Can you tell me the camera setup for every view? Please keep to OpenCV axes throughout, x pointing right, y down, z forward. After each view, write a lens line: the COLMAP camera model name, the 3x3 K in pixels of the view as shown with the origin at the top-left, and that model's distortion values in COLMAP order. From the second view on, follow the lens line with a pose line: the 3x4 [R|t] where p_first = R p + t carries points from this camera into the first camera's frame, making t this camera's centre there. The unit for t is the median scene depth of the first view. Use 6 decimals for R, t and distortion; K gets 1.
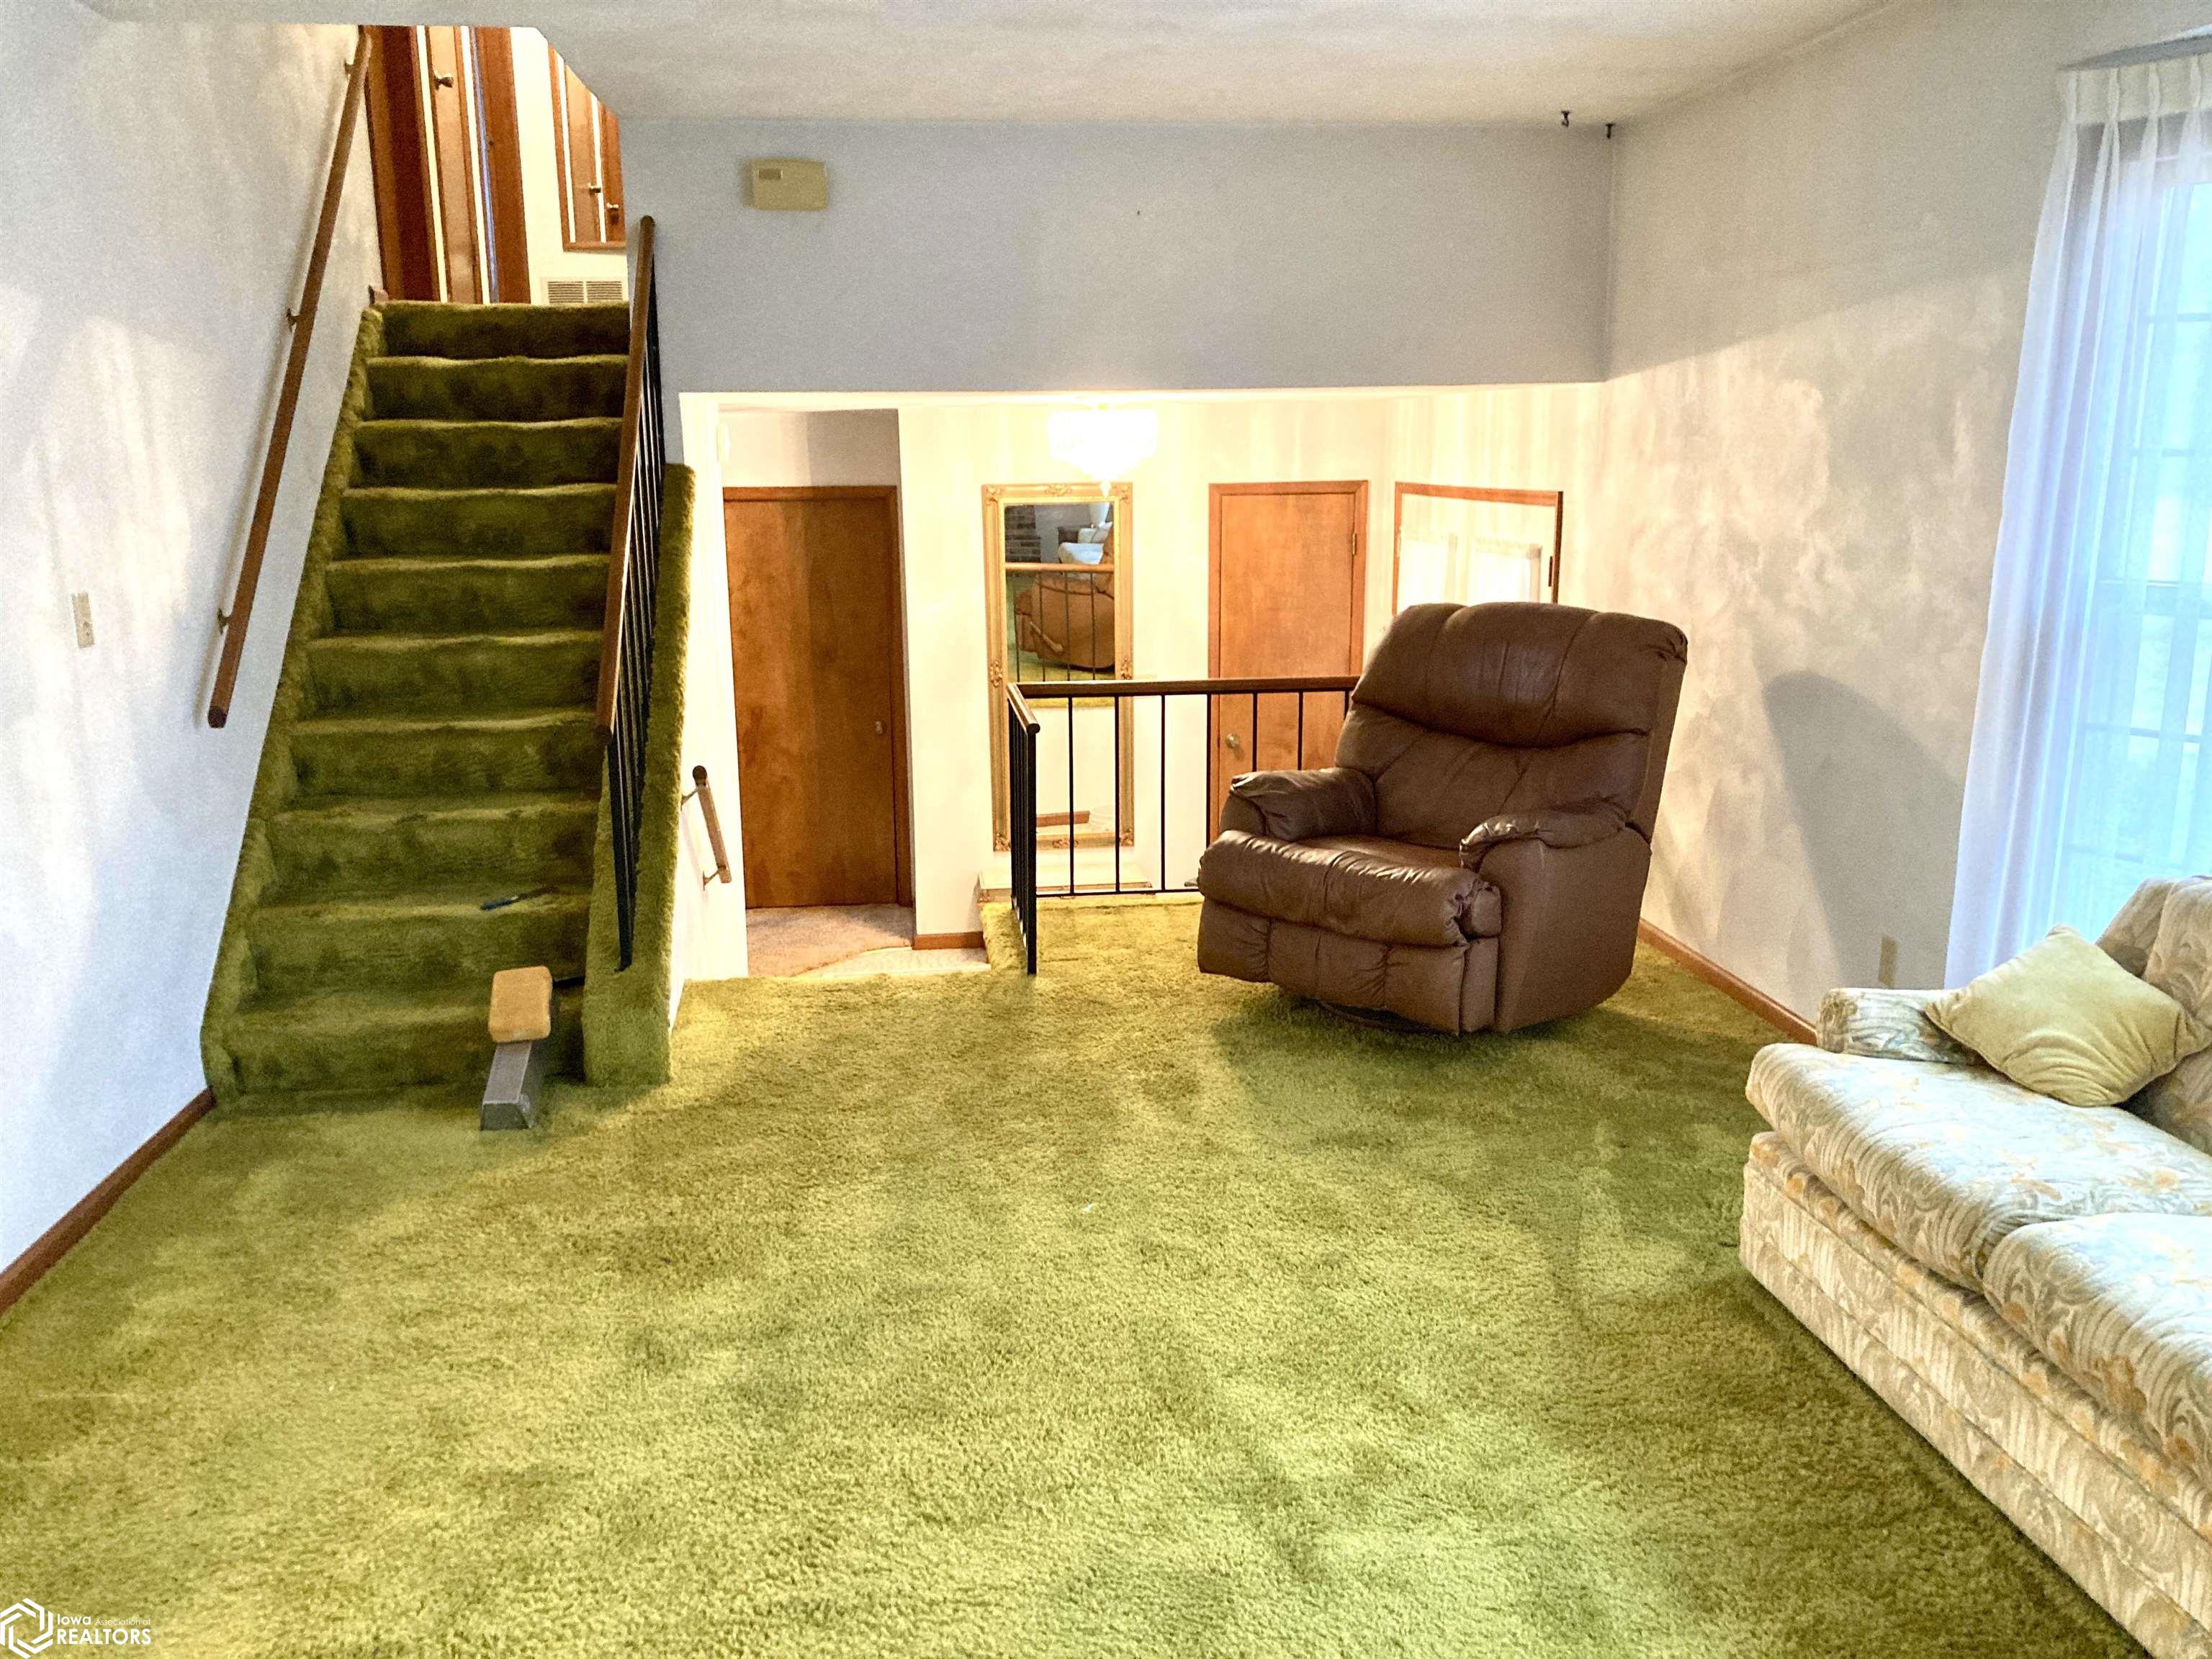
lens RADIAL K [[1820.9, 0, 1085.5], [0, 1820.9, 839.0], [0, 0, 1]] dist [0.042257, -0.039790]
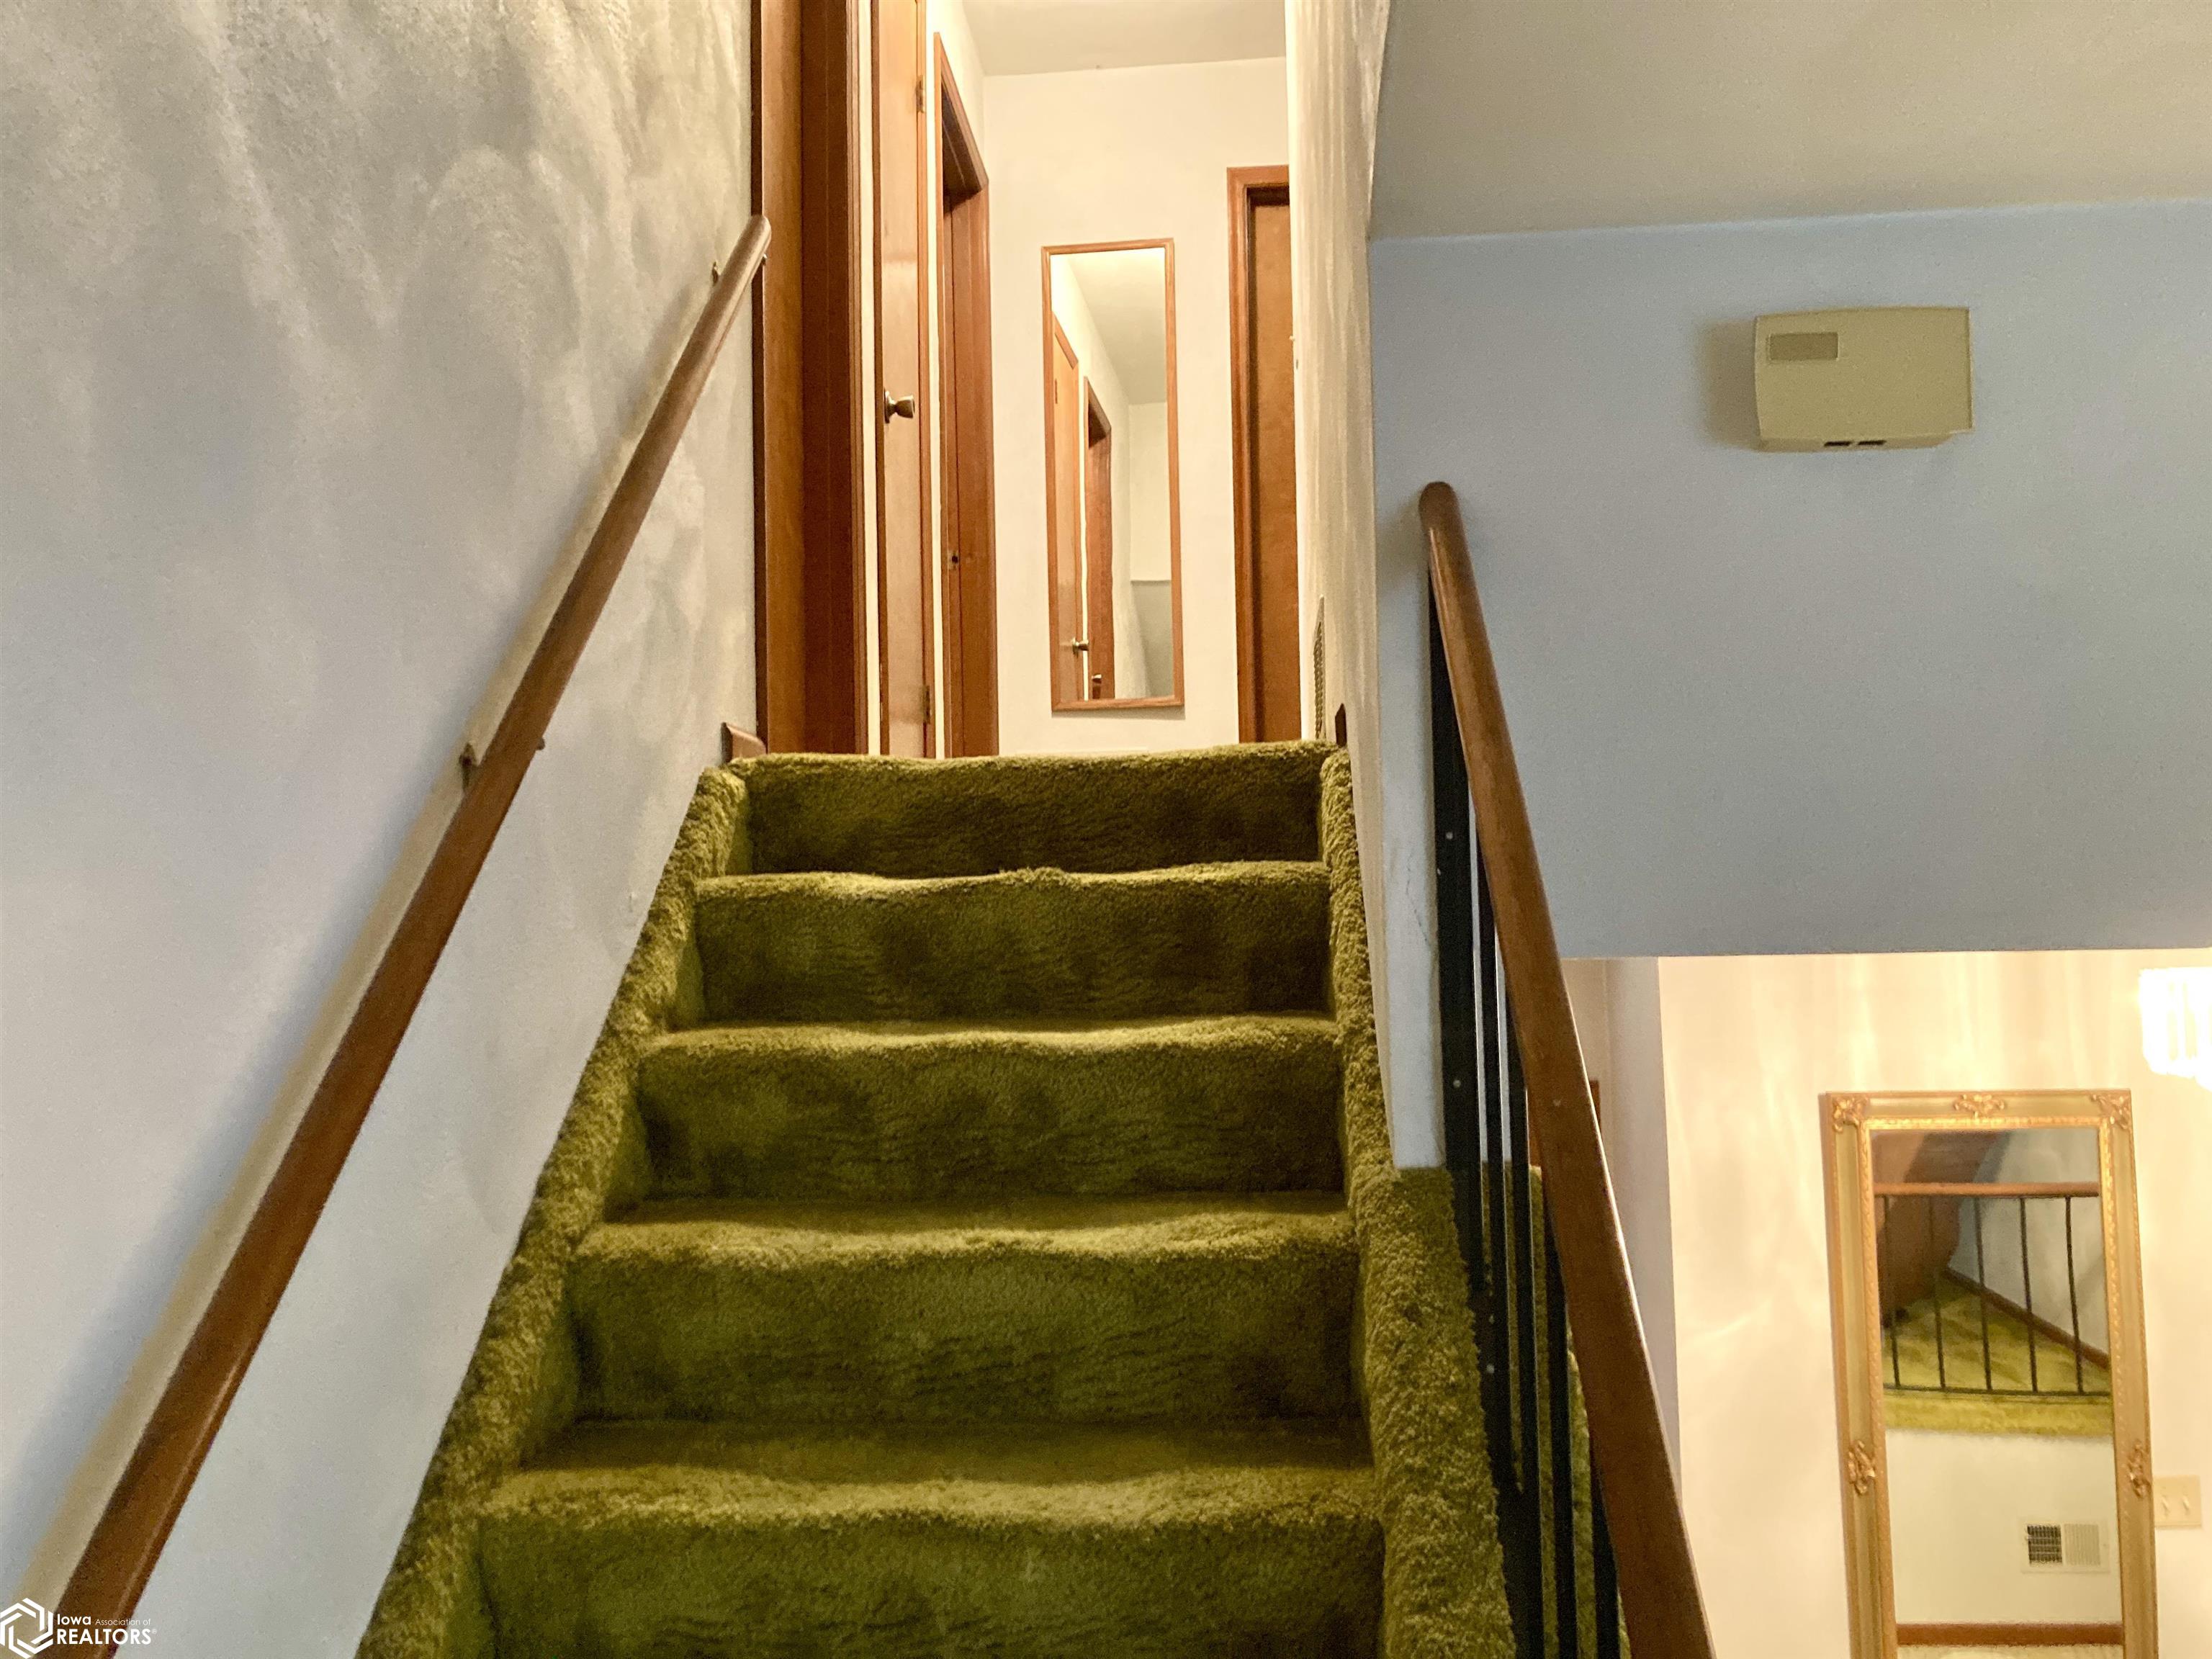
lens RADIAL K [[1820.9, 0, 1111.5], [0, 1820.9, 833.9], [0, 0, 1]] dist [0.042257, -0.039790]
pose [[0.983160, -0.019657, -0.181685, -0.226193], [-0.031432, 0.961192, -0.274082, -0.163126], [0.180022, 0.275178, 0.944388, 0.630346]]
